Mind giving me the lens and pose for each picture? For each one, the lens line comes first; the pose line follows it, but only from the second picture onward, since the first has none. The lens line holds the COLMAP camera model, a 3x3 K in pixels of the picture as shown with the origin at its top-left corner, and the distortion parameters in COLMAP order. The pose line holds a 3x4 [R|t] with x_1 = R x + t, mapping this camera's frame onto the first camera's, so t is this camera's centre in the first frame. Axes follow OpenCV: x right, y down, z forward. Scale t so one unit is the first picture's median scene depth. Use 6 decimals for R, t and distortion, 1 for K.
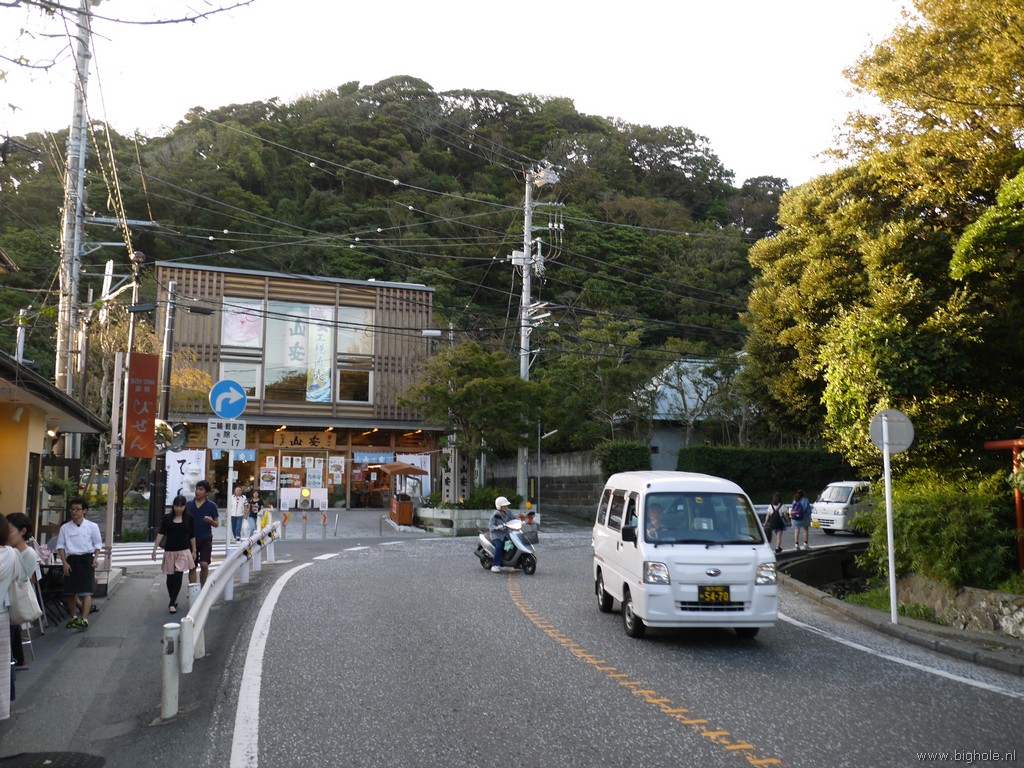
lens RADIAL K [[841.3, 0, 511.0], [0, 841.3, 384.3], [0, 0, 1]] dist [-0.051120, 0.000208]
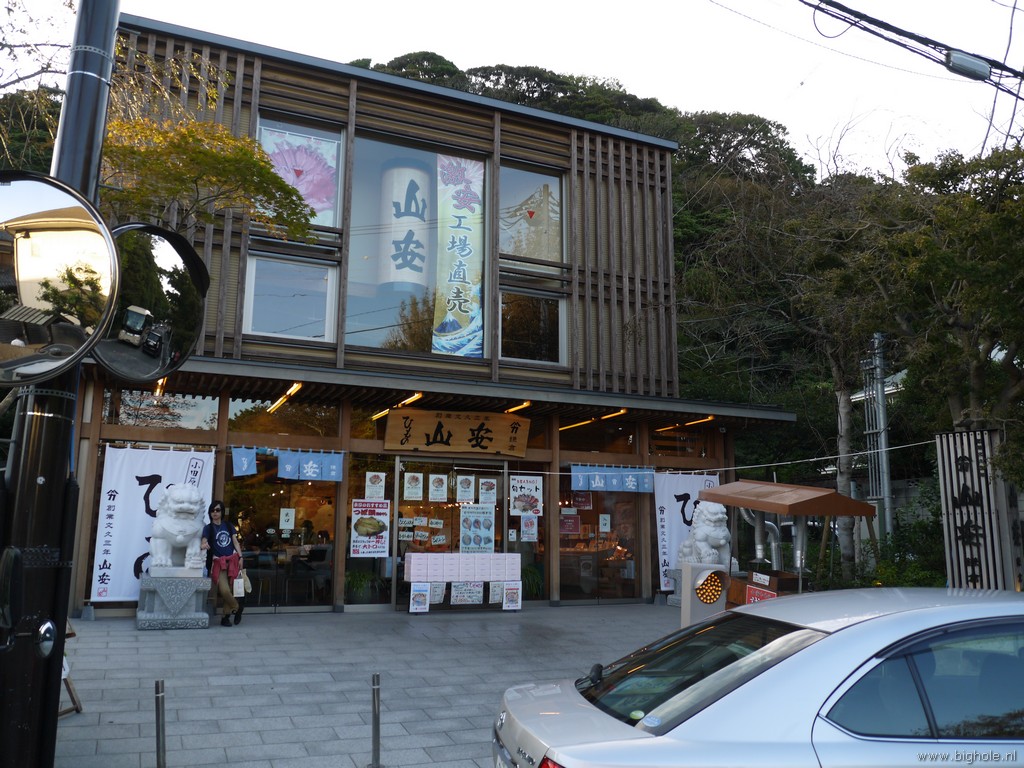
lens RADIAL K [[841.3, 0, 513.3], [0, 841.3, 383.5], [0, 0, 1]] dist [-0.051120, 0.000208]
pose [[0.999141, 0.010402, 0.040125, -0.230478], [-0.007882, 0.998017, -0.062446, 0.066226], [-0.040695, 0.062076, 0.997241, 0.577398]]
